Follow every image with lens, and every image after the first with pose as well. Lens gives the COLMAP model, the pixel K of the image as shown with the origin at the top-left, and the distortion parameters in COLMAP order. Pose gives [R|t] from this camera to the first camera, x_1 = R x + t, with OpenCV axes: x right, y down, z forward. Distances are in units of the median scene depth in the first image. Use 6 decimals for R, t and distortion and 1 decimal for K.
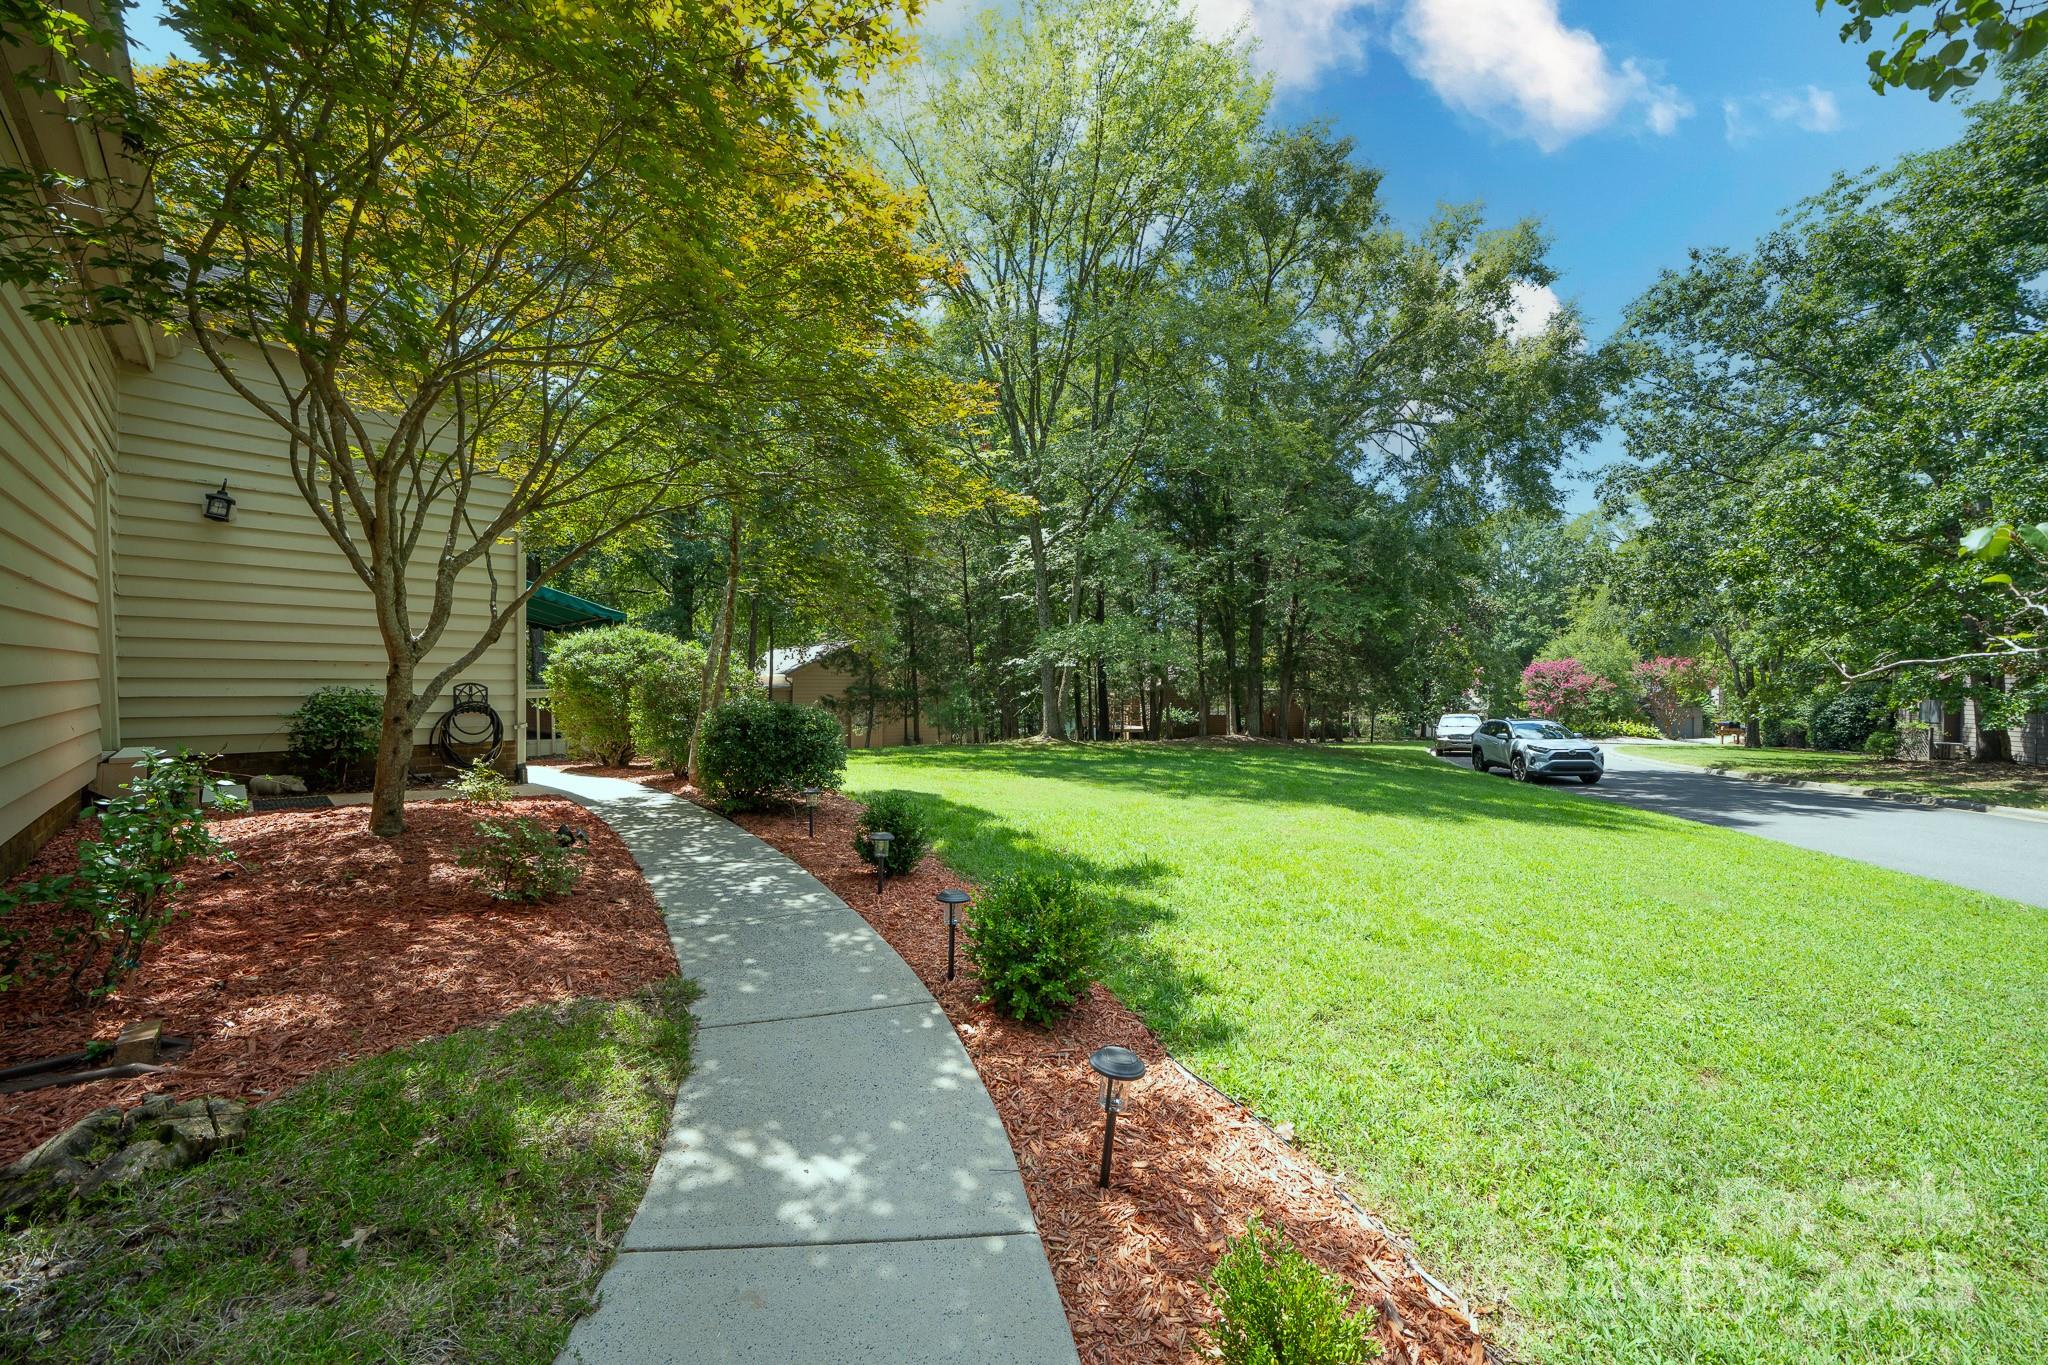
lens RADIAL K [[734.7, 0, 1024.0], [0, 734.7, 682.5], [0, 0, 1]] dist [-0.001549, -0.000331]
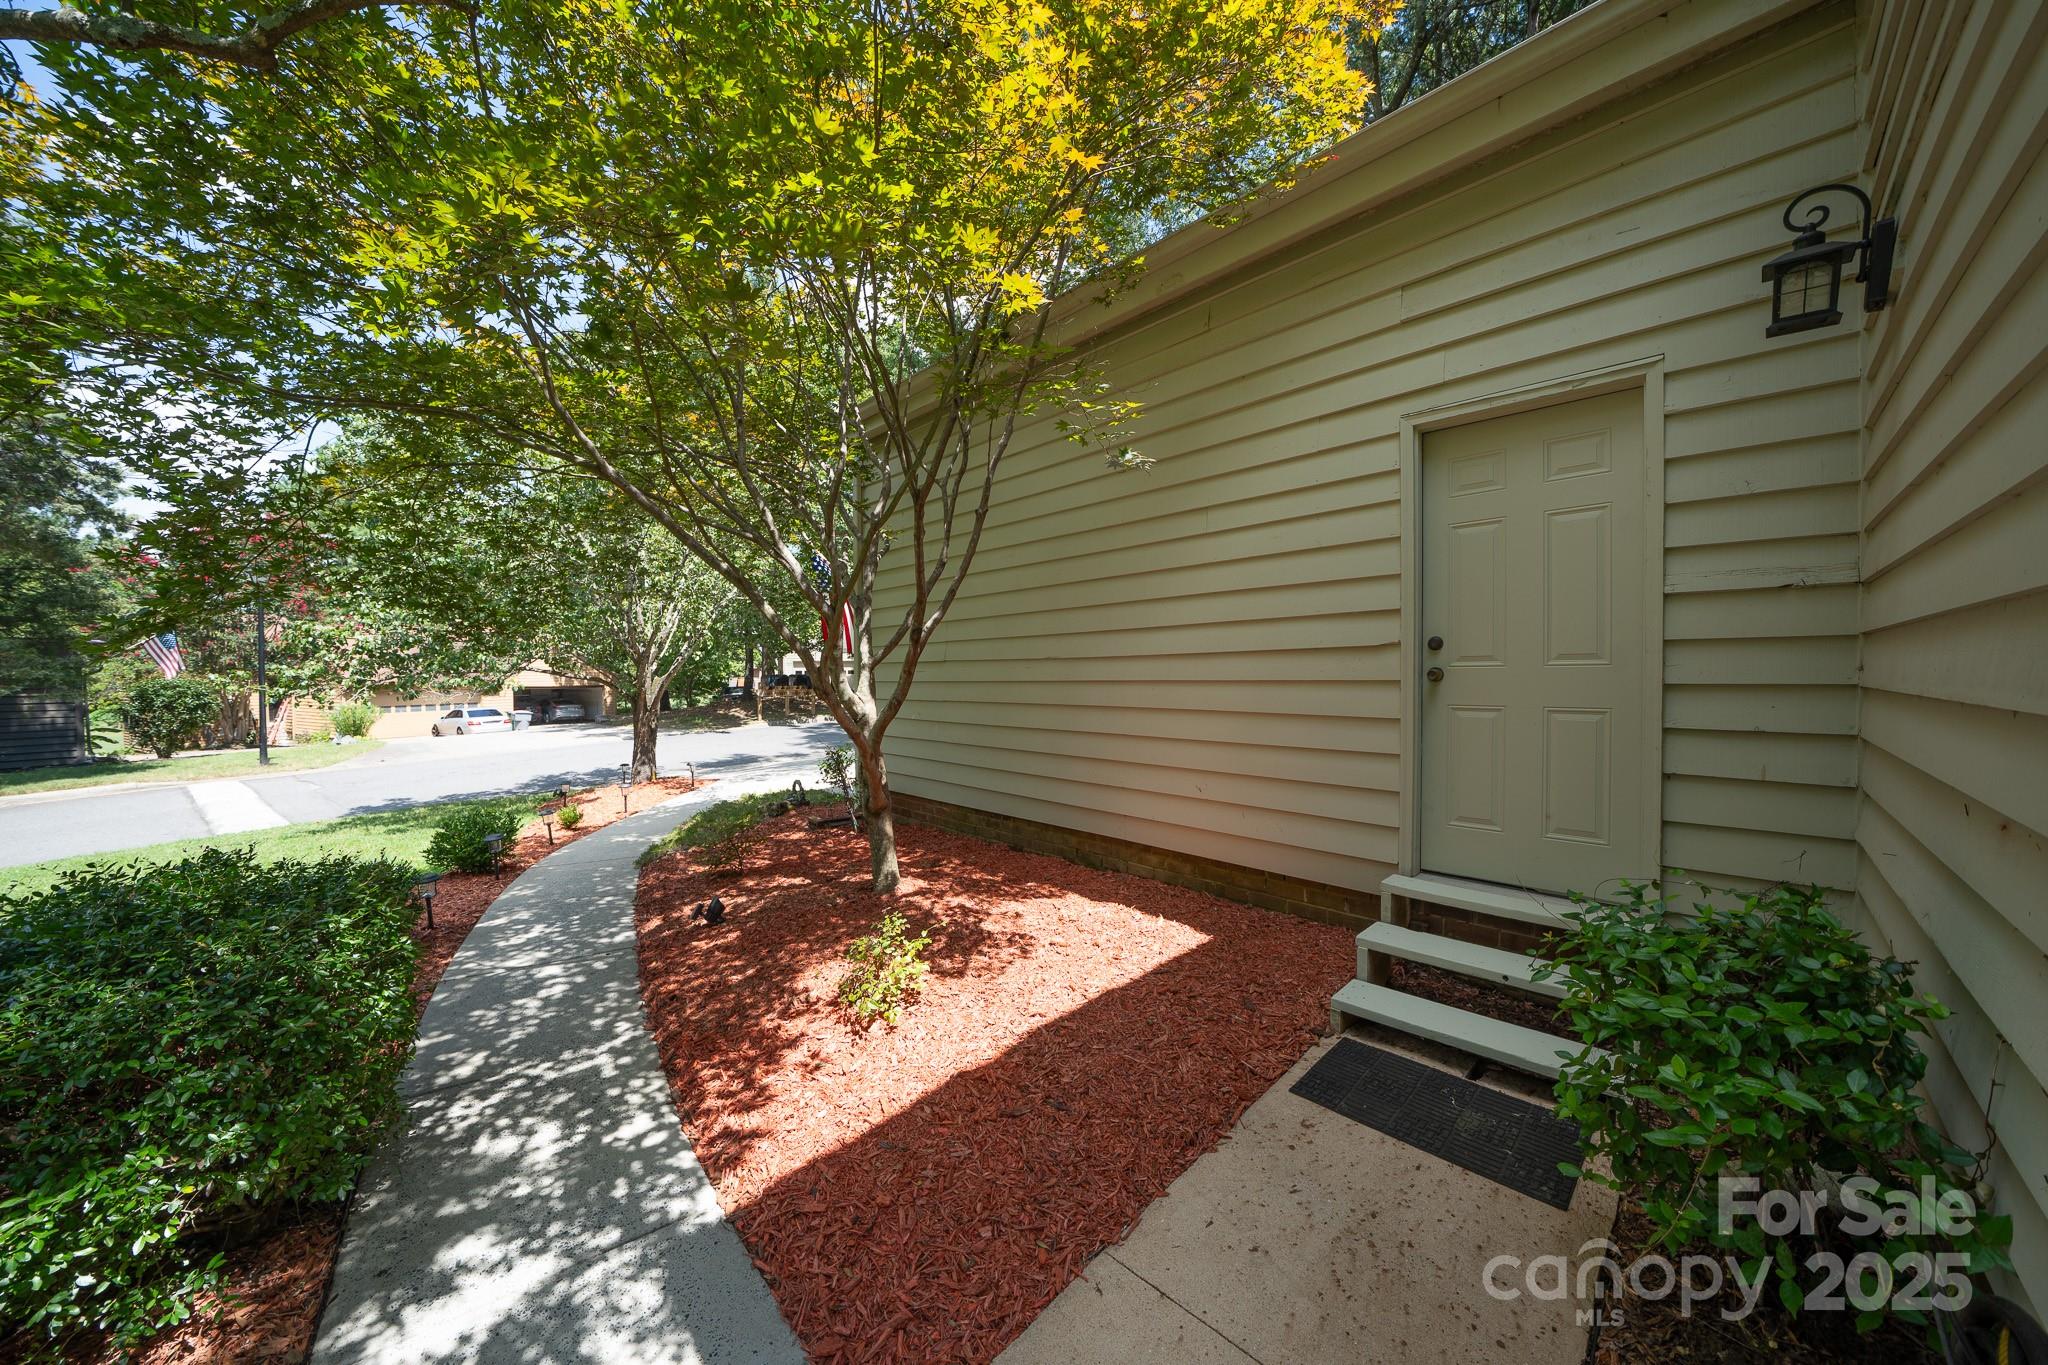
lens RADIAL K [[694.5, 0, 1014.9], [0, 694.5, 685.4], [0, 0, 1]] dist [-0.006909, -0.000190]
pose [[-0.996997, -0.004573, 0.077305, -1.061905], [-0.002413, 0.999604, 0.028022, -0.095677], [-0.077403, 0.027752, -0.996614, 1.816382]]
